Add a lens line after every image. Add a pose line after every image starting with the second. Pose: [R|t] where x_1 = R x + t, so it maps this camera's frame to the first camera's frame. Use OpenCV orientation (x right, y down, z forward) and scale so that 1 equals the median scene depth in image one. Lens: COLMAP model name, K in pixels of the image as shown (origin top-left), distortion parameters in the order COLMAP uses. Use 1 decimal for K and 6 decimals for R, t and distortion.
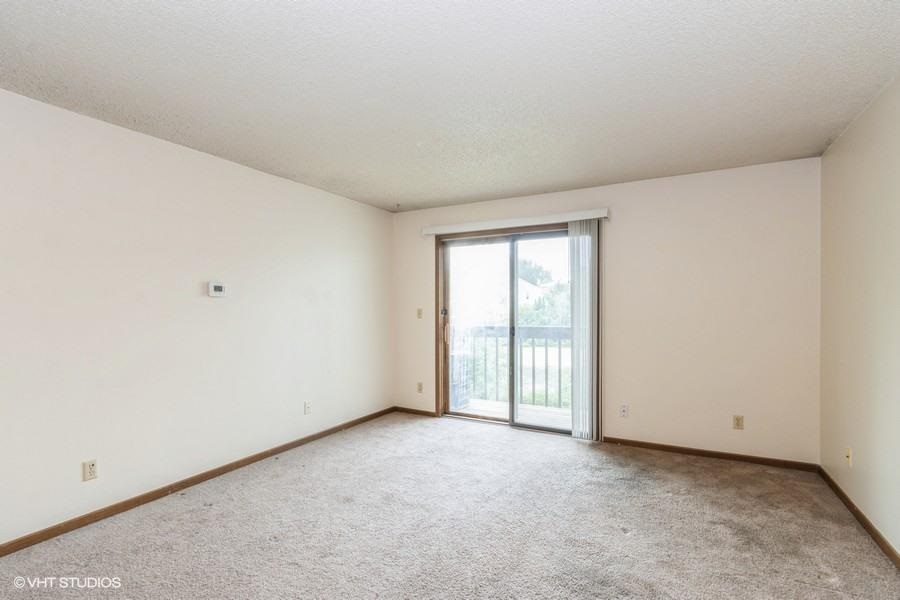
lens RADIAL K [[414.3, 0, 451.0], [0, 414.3, 304.9], [0, 0, 1]] dist [-0.000554, 0.000161]
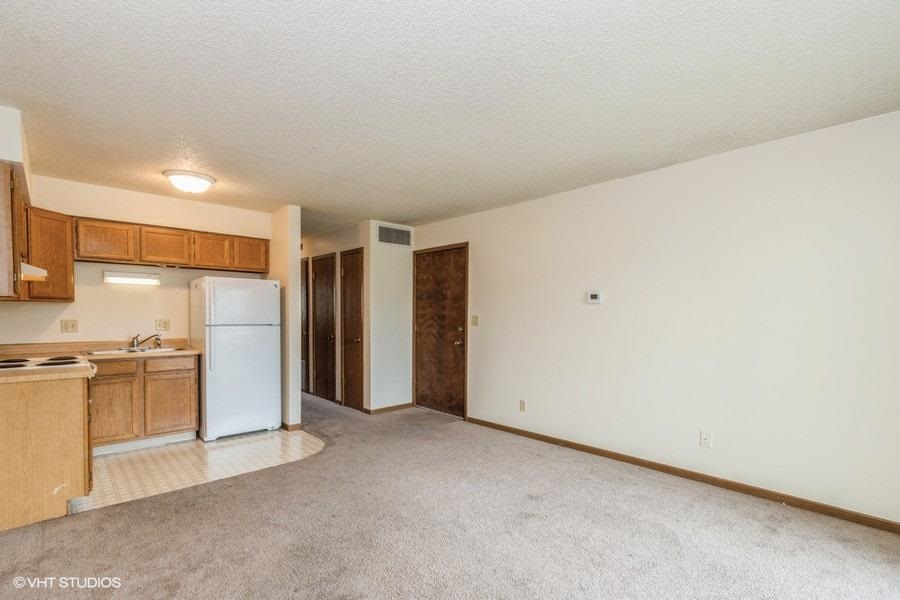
lens RADIAL K [[417.7, 0, 454.2], [0, 417.7, 315.4], [0, 0, 1]] dist [0.001374, 0.000132]
pose [[-0.314365, 0.002180, -0.949300, 0.525241], [0.008634, 0.999963, -0.000563, 0.009210], [0.949263, -0.008374, -0.314372, 0.748550]]
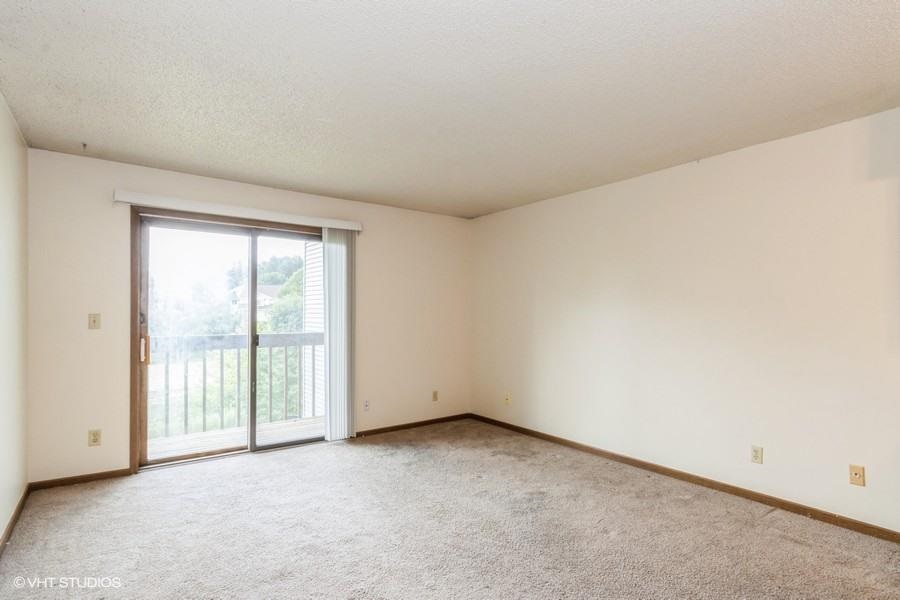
lens RADIAL K [[441.0, 0, 448.6], [0, 441.0, 302.8], [0, 0, 1]] dist [-0.000146, 0.000625]
pose [[0.443006, 0.025995, 0.896142, -0.530436], [-0.010158, 0.999661, -0.023976, 0.004184], [-0.896461, 0.001519, 0.443119, 0.253944]]
